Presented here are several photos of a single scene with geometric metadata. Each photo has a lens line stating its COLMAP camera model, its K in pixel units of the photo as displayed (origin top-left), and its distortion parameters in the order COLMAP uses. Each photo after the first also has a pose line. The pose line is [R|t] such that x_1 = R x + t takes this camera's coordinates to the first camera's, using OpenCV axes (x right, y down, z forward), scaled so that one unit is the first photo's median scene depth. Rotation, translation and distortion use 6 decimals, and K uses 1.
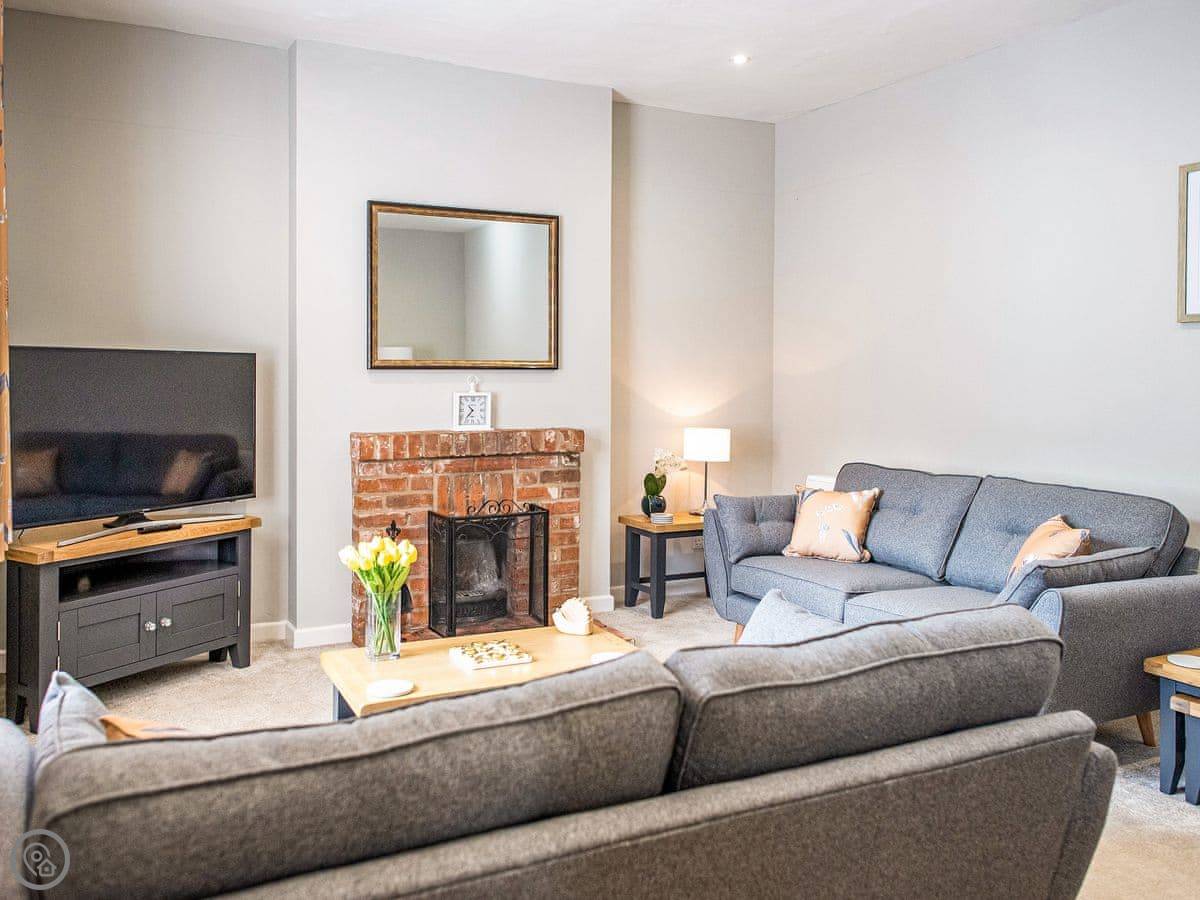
lens RADIAL K [[955.9, 0, 599.0], [0, 955.9, 380.7], [0, 0, 1]] dist [-0.002641, -0.000575]
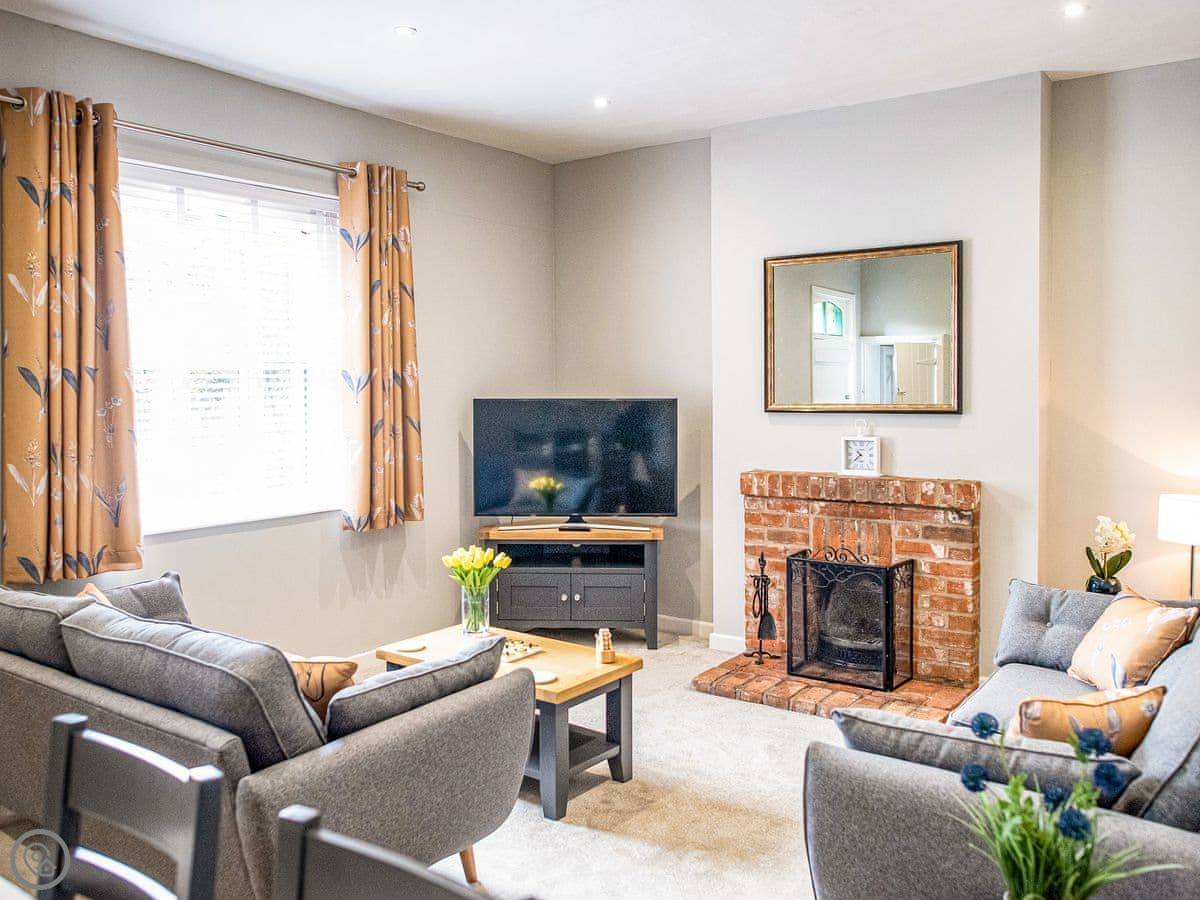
lens RADIAL K [[988.0, 0, 599.8], [0, 988.0, 413.8], [0, 0, 1]] dist [-0.002940, -0.001124]
pose [[0.464313, 0.019701, -0.885452, 0.655029], [-0.000342, 0.999756, 0.022064, -0.034396], [0.885671, -0.009942, 0.464206, 0.298136]]
